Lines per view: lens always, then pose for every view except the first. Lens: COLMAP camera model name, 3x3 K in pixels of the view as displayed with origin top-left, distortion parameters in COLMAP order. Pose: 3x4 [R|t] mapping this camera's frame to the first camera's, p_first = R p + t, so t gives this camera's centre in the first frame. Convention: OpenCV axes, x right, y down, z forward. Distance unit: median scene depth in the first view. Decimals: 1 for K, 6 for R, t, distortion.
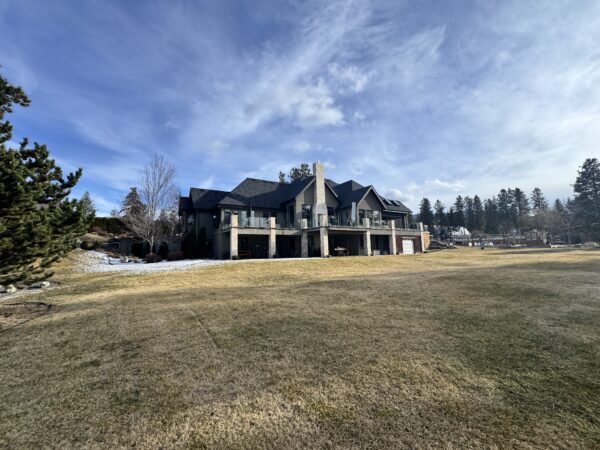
lens RADIAL K [[240.0, 0, 300.0], [0, 240.0, 225.0], [0, 0, 1]] dist [-0.000322, 0.000064]
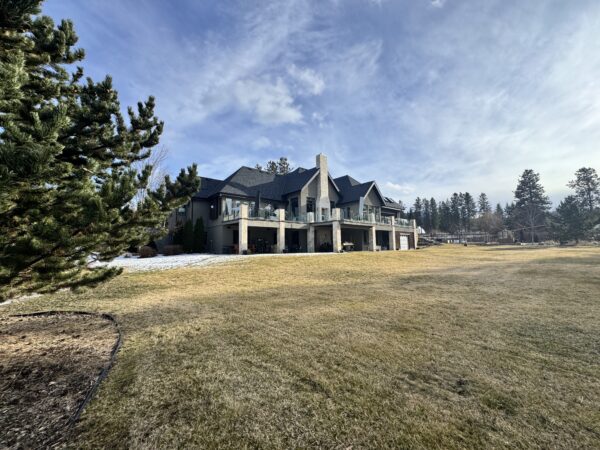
lens RADIAL K [[240.0, 0, 300.0], [0, 240.0, 225.0], [0, 0, 1]] dist [-0.000322, 0.000064]
pose [[0.985837, 0.022911, 0.166137, -0.171311], [-0.025335, 0.999601, 0.012486, 0.013367], [-0.165785, -0.016518, 0.986024, 0.062643]]
